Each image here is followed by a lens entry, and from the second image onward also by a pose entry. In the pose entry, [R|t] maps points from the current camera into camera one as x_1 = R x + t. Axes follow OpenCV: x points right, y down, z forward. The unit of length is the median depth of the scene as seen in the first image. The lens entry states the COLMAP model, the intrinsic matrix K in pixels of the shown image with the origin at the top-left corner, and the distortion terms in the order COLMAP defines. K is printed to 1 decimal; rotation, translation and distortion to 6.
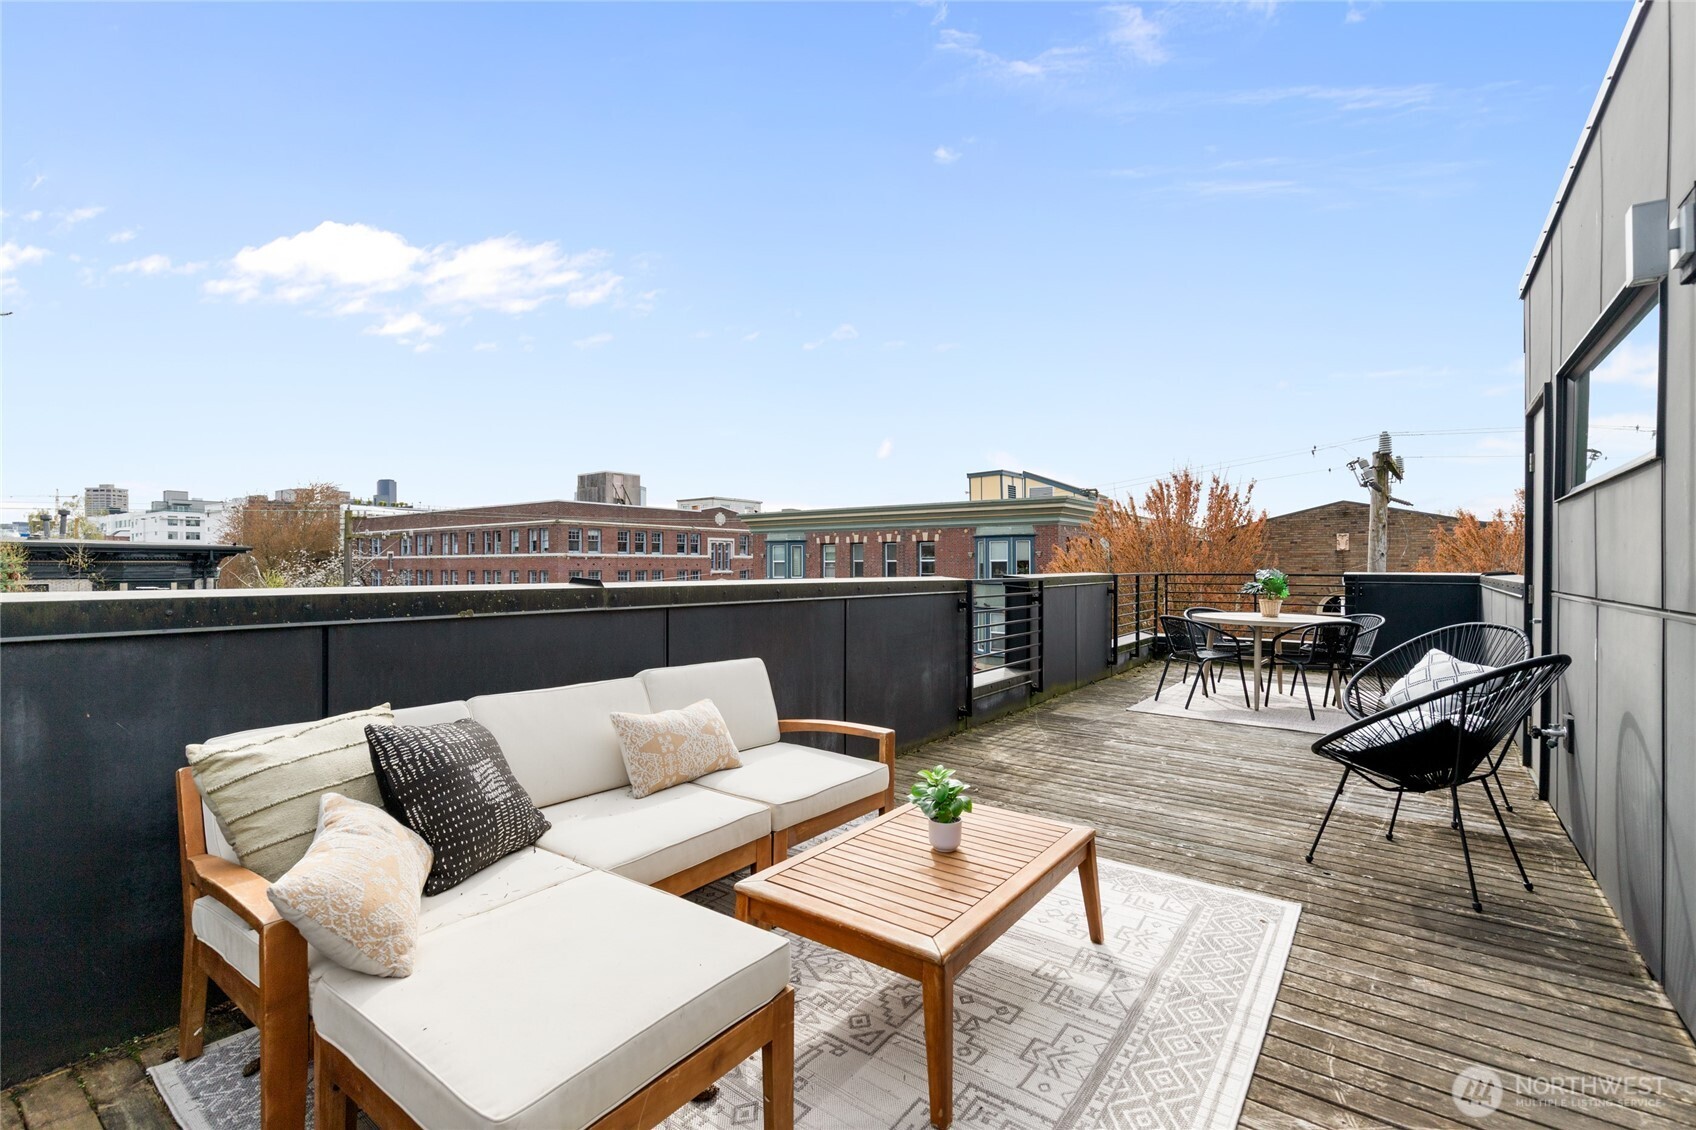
lens RADIAL K [[765.1, 0, 848.0], [0, 765.1, 565.0], [0, 0, 1]] dist [0.002630, -0.000016]
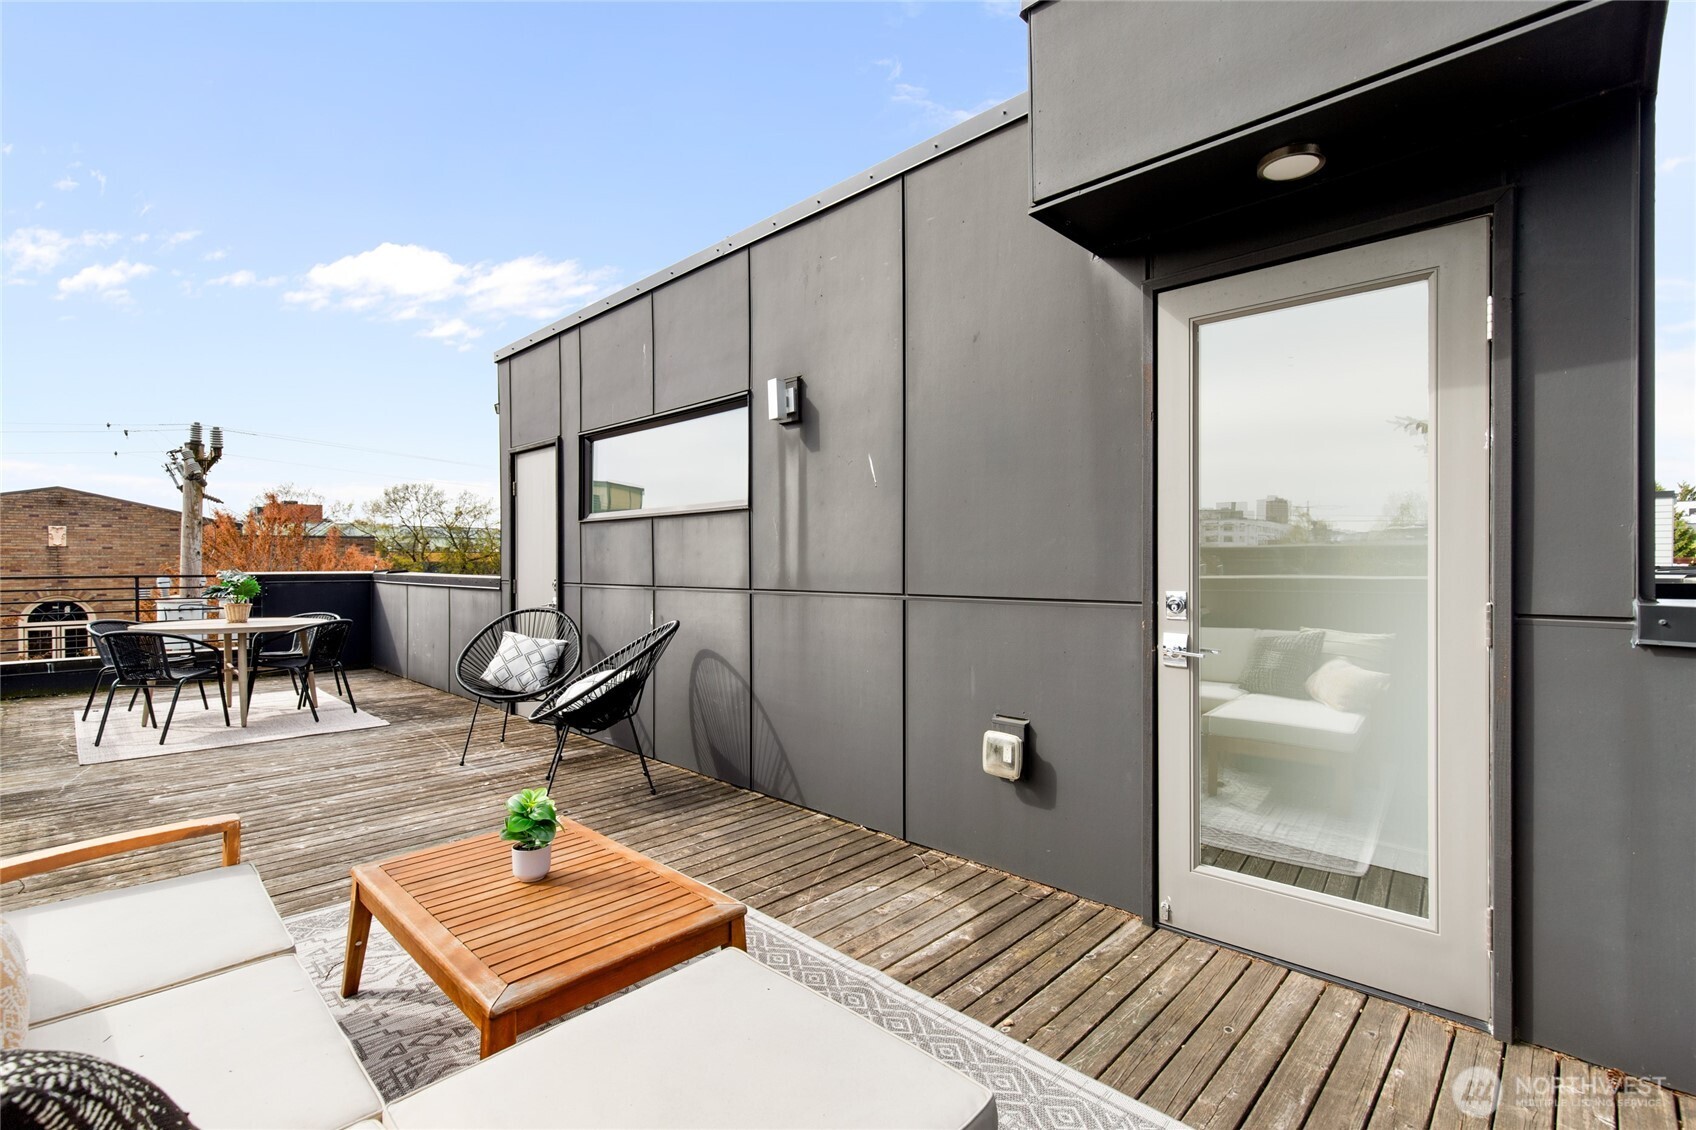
lens RADIAL K [[765.1, 0, 848.0], [0, 765.1, 565.0], [0, 0, 1]] dist [0.002630, -0.000016]
pose [[0.113649, -0.001814, 0.993519, -0.430573], [0.000264, 0.999998, 0.001796, -0.001634], [-0.993521, 0.000058, 0.113650, 0.306603]]
